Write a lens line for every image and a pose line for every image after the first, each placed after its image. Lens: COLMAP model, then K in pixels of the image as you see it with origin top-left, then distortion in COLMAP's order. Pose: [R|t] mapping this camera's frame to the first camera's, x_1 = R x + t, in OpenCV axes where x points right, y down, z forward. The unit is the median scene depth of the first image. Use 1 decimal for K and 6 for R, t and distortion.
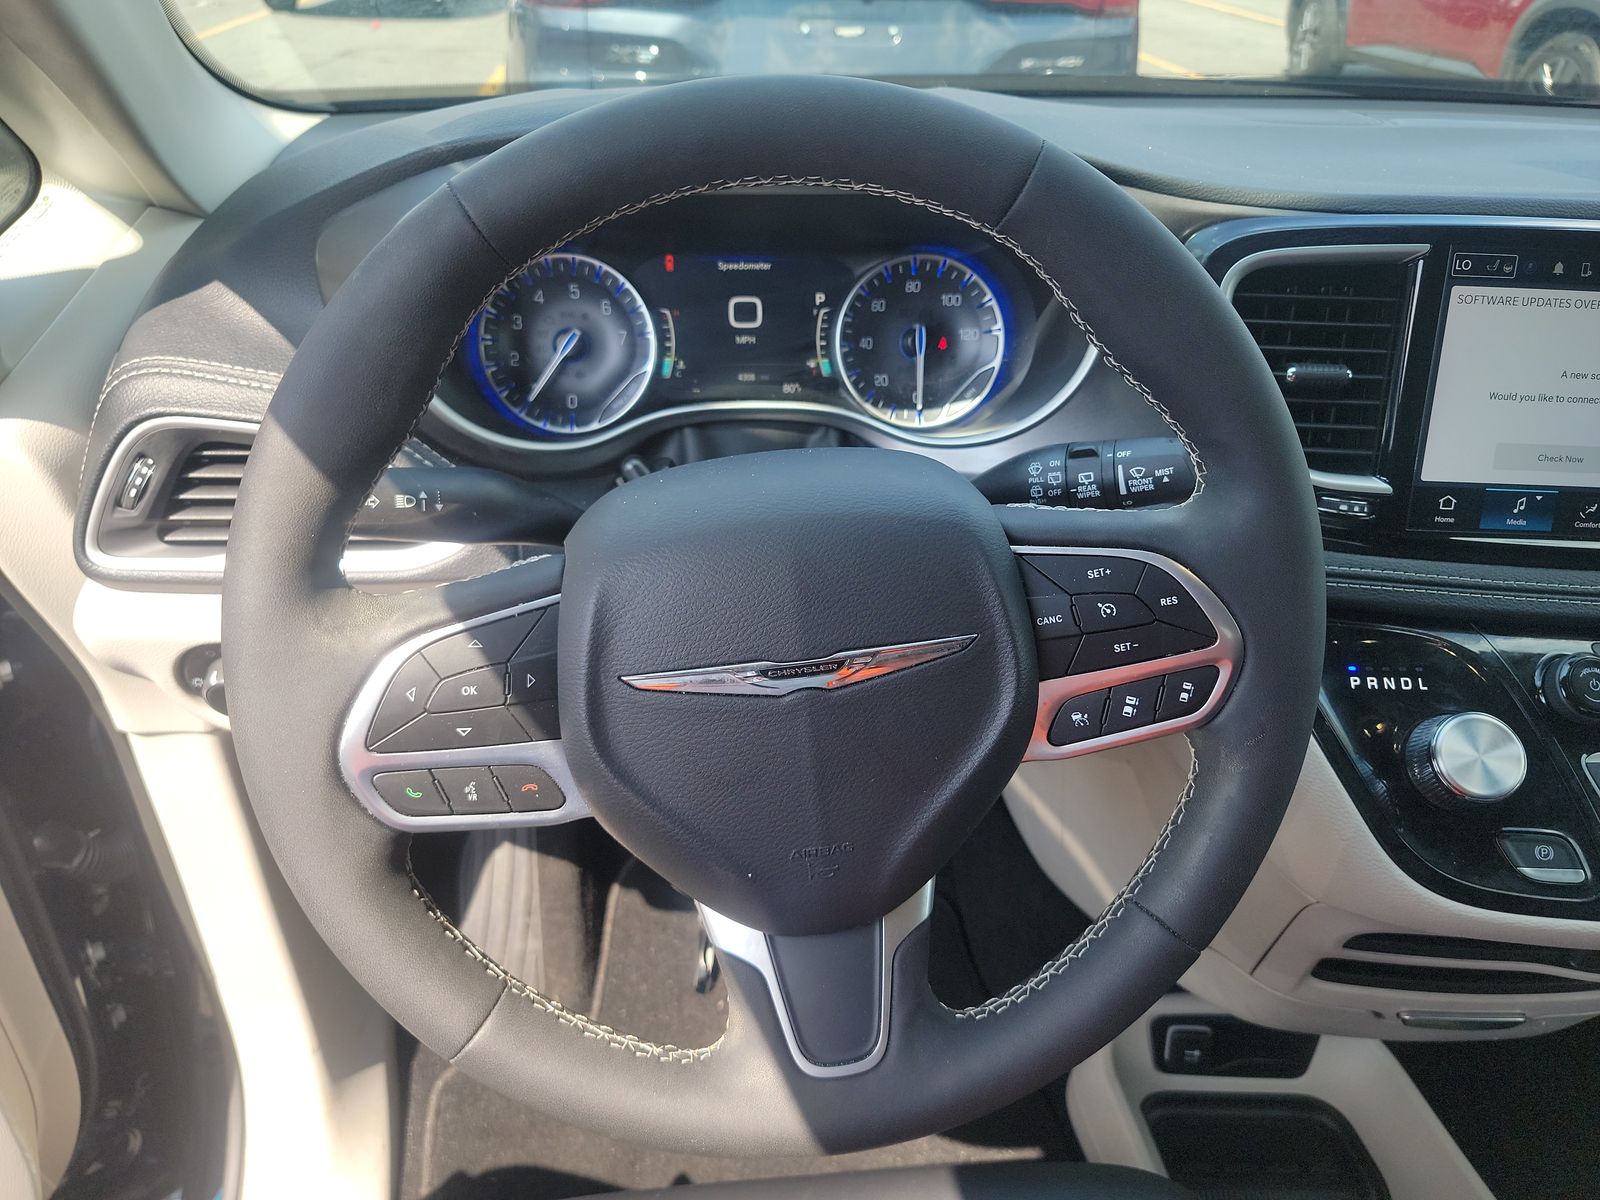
lens RADIAL K [[1106.2, 0, 786.9], [0, 1106.2, 611.2], [0, 0, 1]] dist [0.032932, -0.029240]
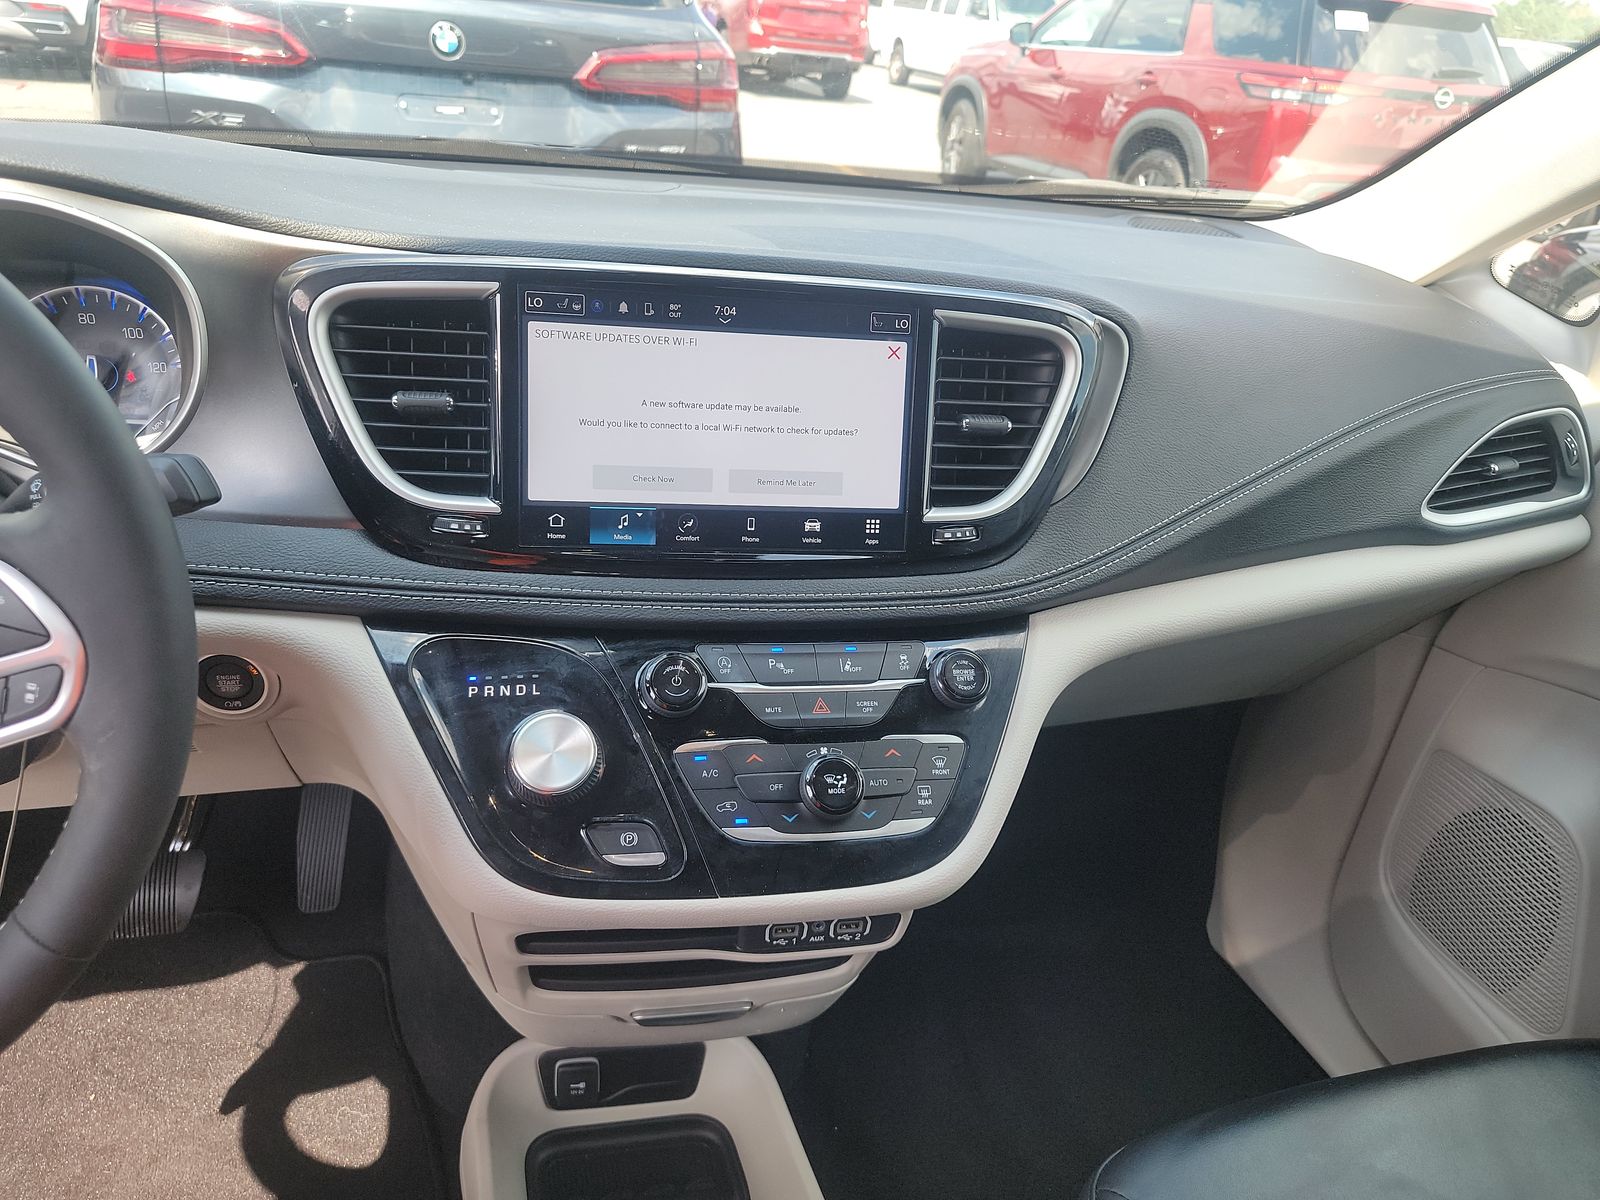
lens RADIAL K [[1106.2, 0, 786.9], [0, 1106.2, 611.2], [0, 0, 1]] dist [0.032932, -0.029240]
pose [[0.978560, -0.035904, 0.202808, 0.529406], [0.049928, 0.996671, -0.064459, 0.063250], [-0.199818, 0.073202, 0.977095, -0.077044]]
